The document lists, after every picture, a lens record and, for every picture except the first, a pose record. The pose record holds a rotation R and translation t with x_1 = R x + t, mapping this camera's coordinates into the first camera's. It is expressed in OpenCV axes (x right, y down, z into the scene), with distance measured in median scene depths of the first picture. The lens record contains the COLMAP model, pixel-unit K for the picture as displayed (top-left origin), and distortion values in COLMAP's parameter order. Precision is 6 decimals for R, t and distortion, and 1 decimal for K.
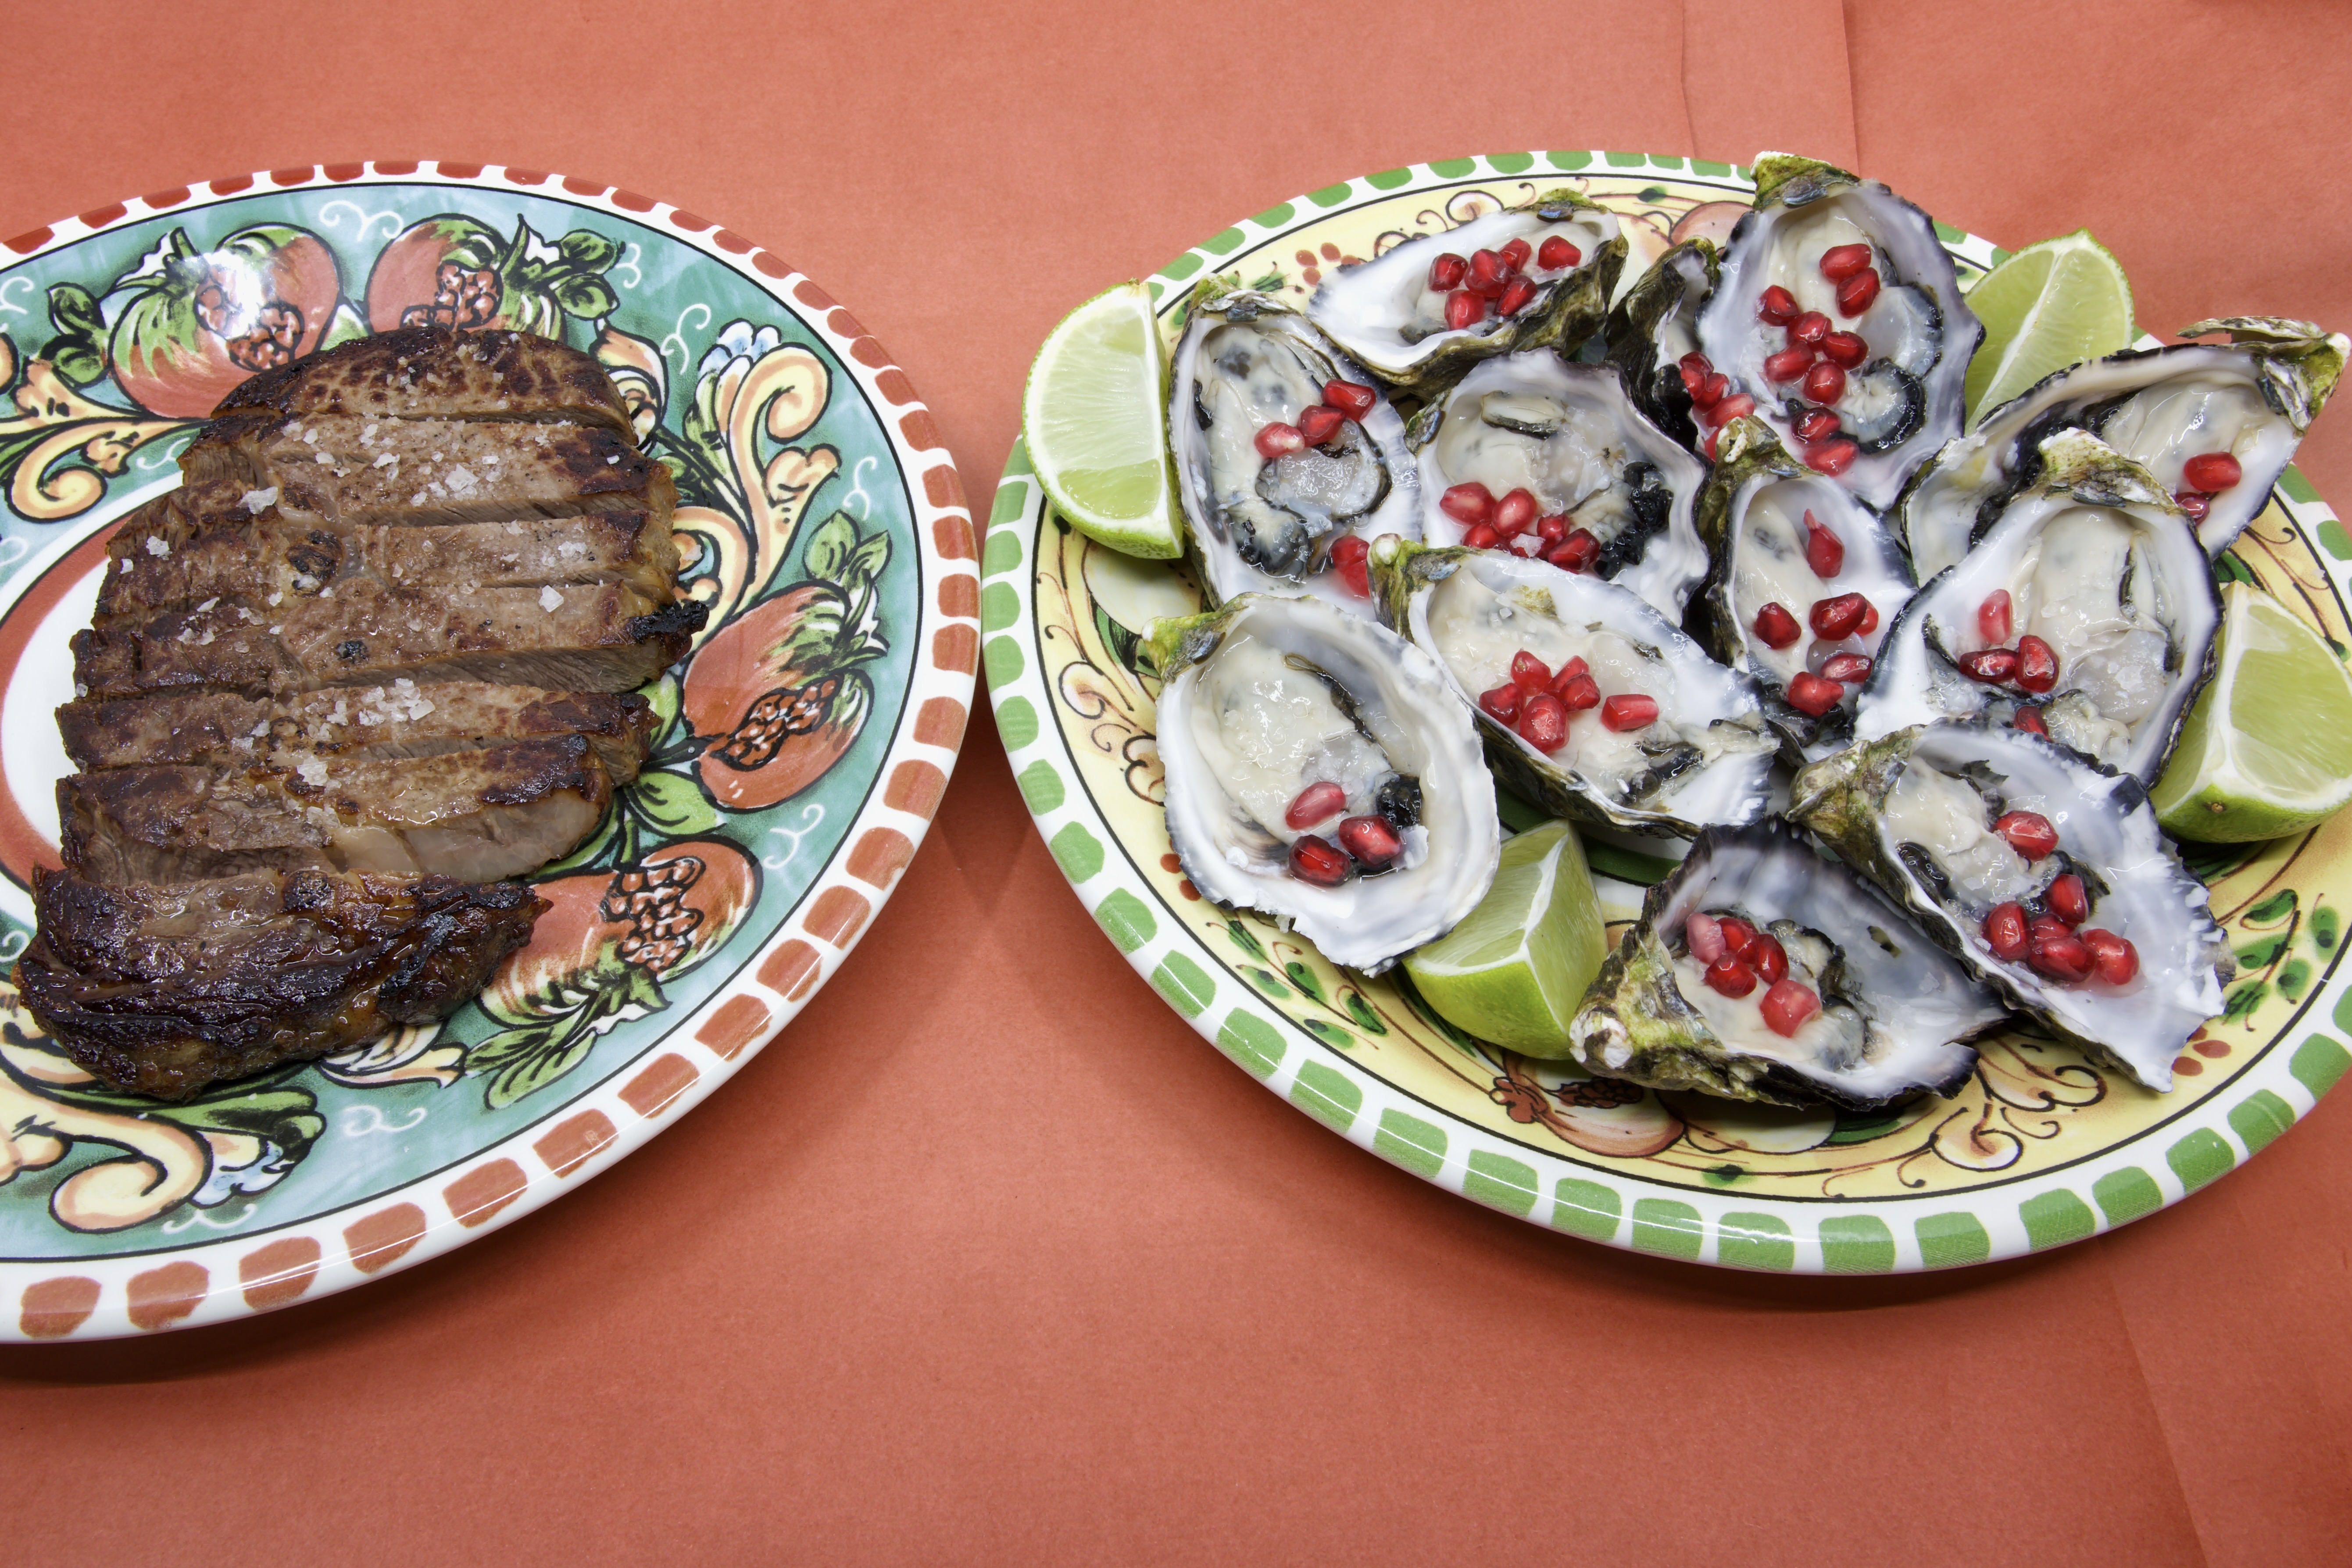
lens RADIAL K [[1959.9, 0, 1126.7], [0, 1959.9, 689.3], [0, 0, 1]] dist [-0.012675, -0.001123]
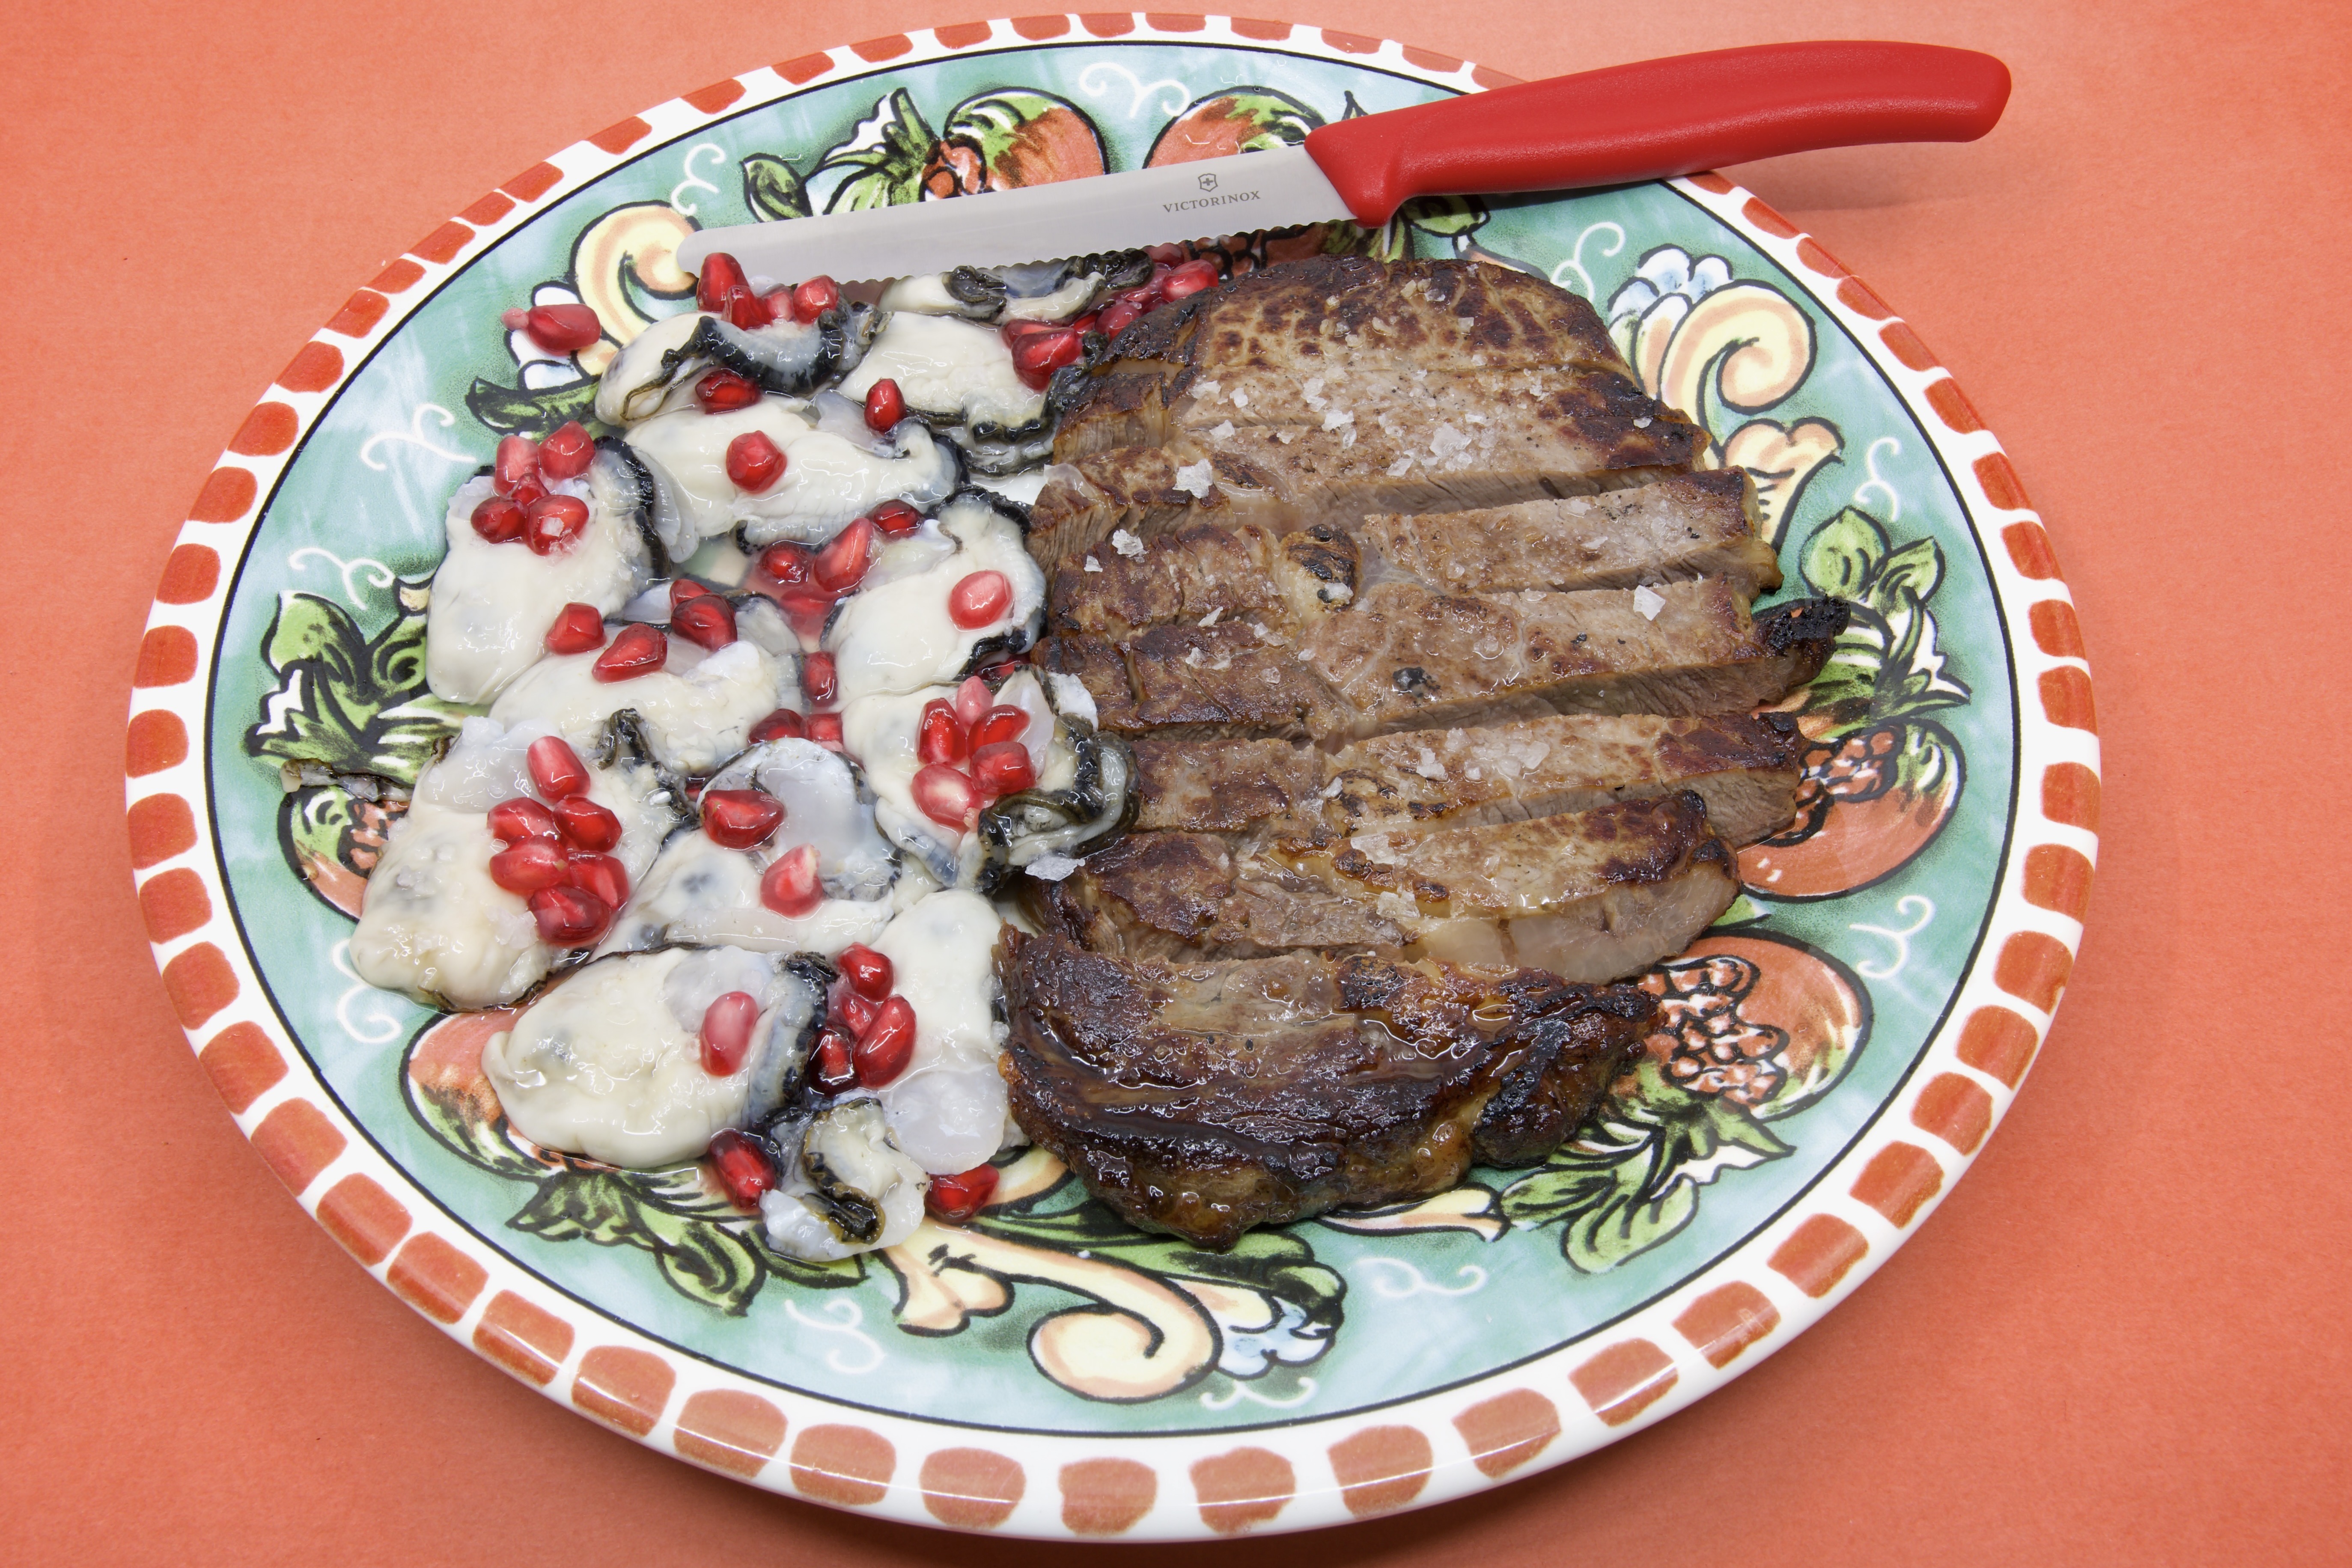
lens RADIAL K [[2644.5, 0, 1176.0], [0, 2644.5, 784.0], [0, 0, 1]] dist [-0.013713, -0.004632]
pose [[0.997452, 0.055520, -0.044792, -0.343881], [-0.055233, 0.998444, 0.007617, 0.020527], [0.045145, -0.005124, 0.998967, -0.021087]]
